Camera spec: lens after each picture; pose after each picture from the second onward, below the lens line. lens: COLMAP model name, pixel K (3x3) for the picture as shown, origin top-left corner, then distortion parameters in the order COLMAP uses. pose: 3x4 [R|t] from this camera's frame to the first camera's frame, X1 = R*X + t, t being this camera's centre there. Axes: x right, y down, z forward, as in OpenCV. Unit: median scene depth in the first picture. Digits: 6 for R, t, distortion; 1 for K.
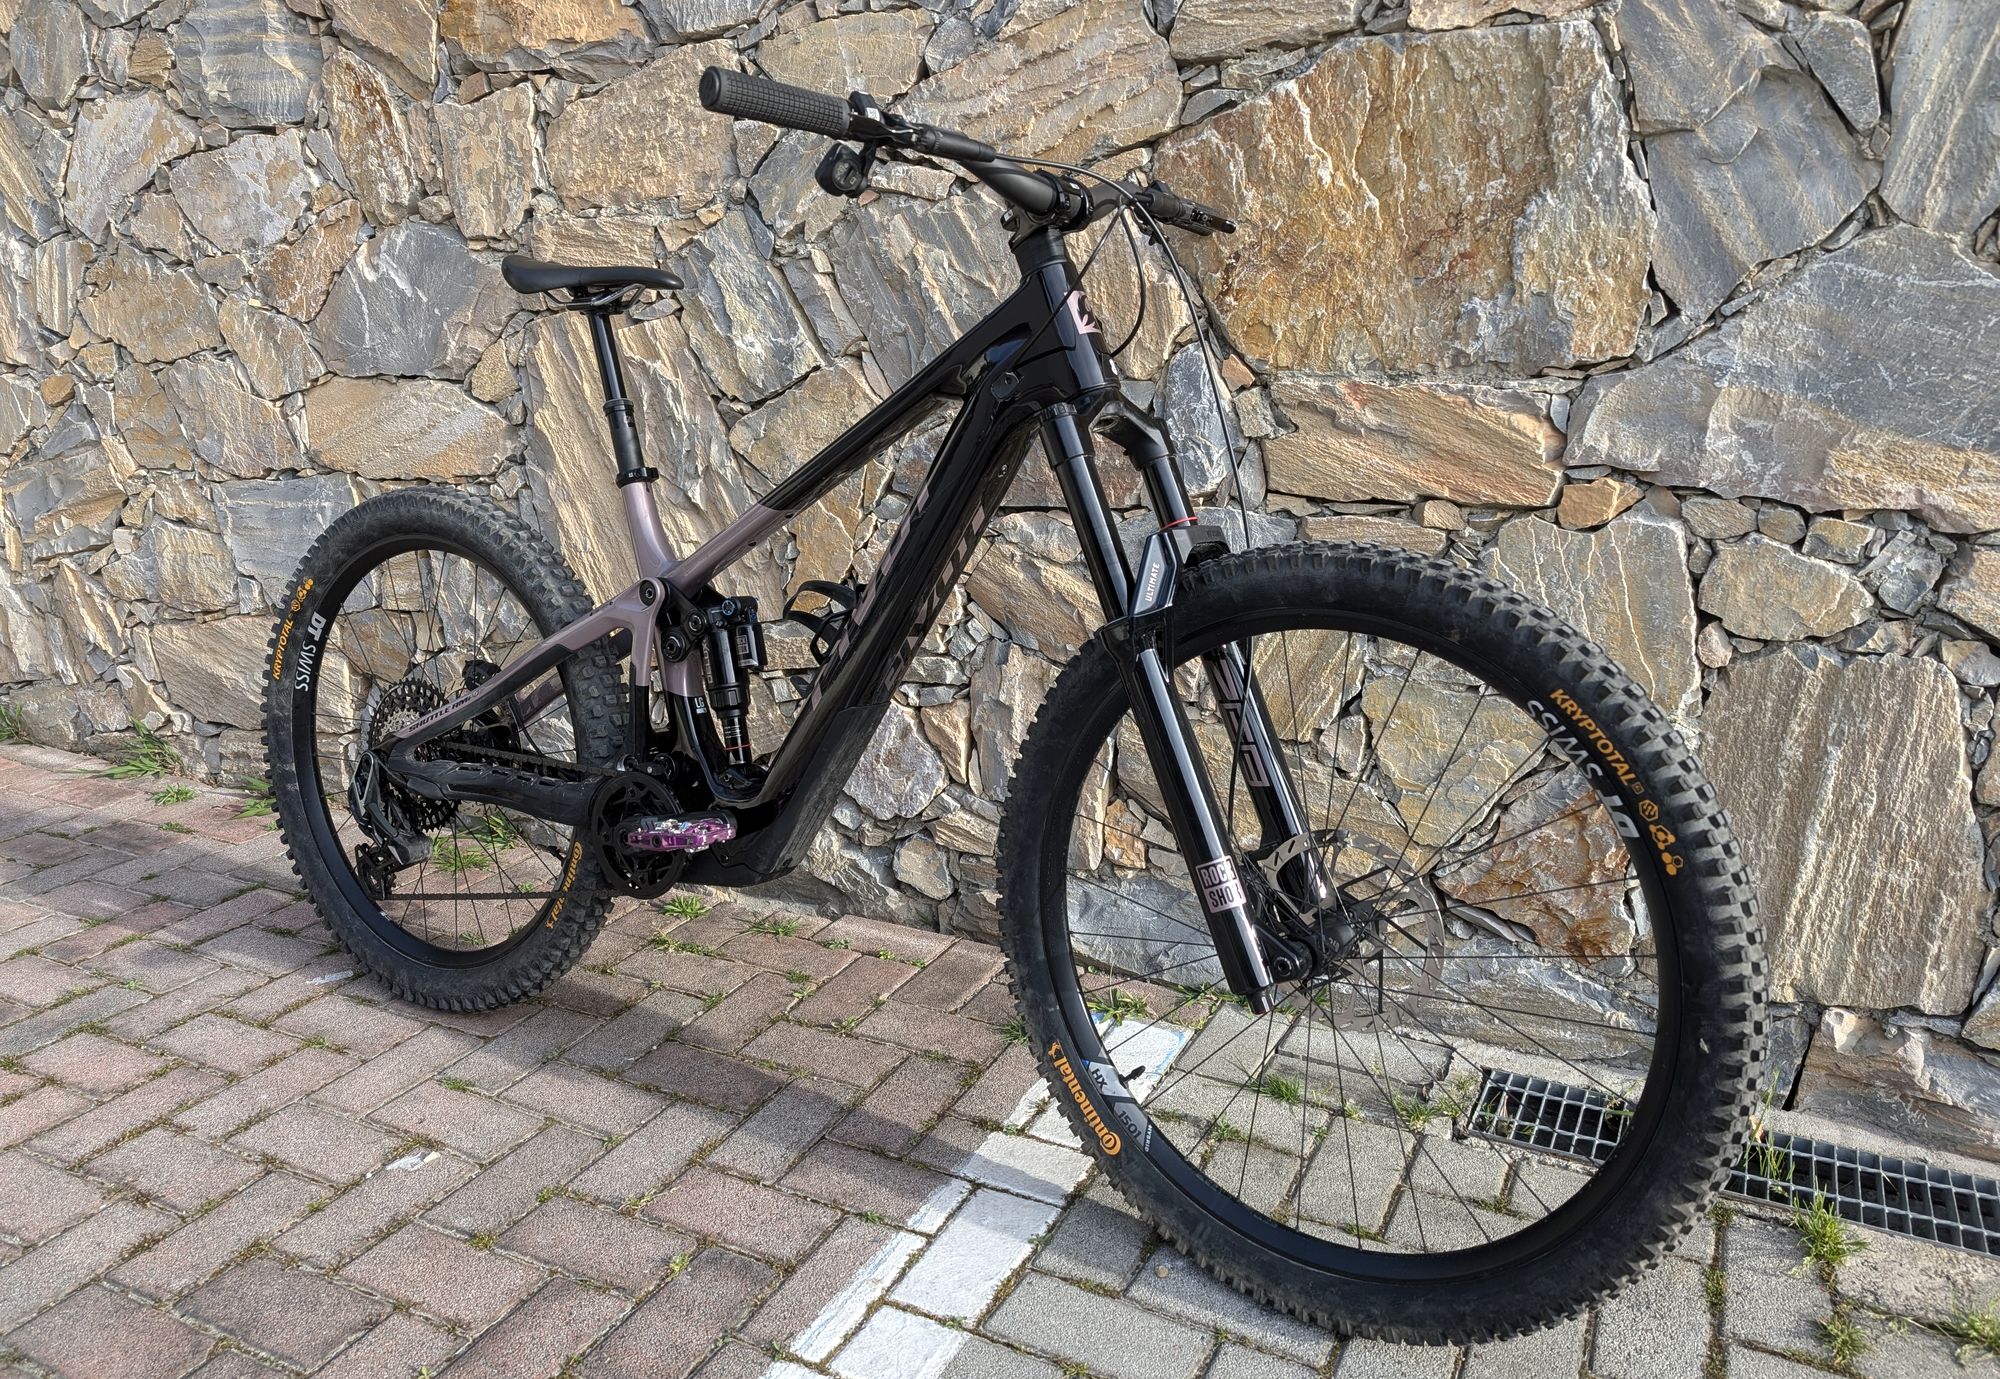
lens RADIAL K [[1244.5, 0, 1000.0], [0, 1244.5, 689.5], [0, 0, 1]] dist [0.004258, 0.001797]
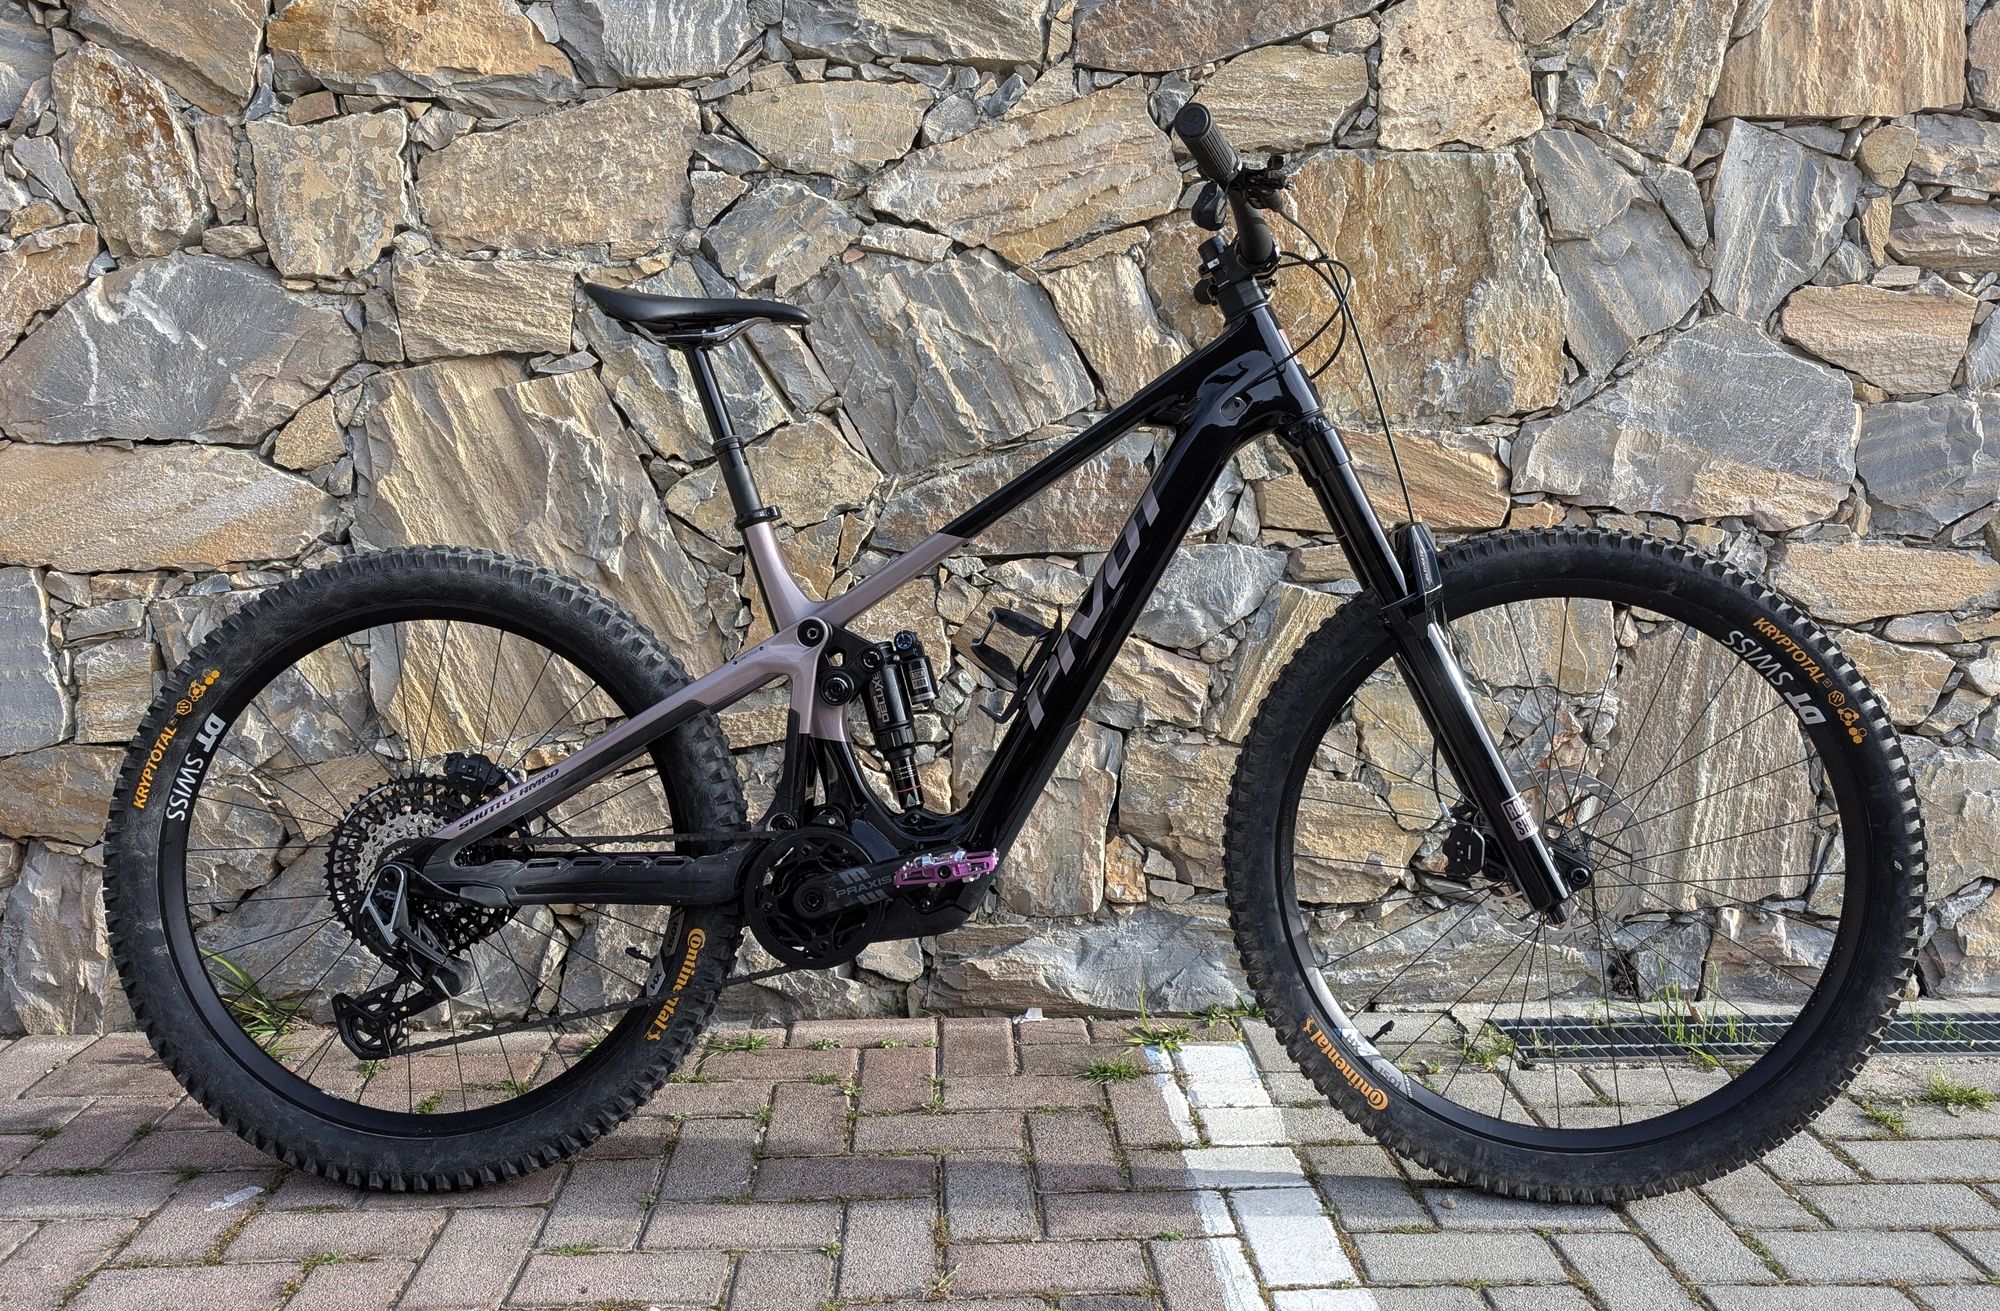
lens RADIAL K [[1349.0, 0, 1000.0], [0, 1349.0, 655.5], [0, 0, 1]] dist [0.006728, -0.003181]
pose [[0.900770, -0.059089, 0.430257, -0.516387], [0.117033, 0.987078, -0.109457, 0.058211], [-0.418230, 0.148950, 0.896046, 0.028923]]
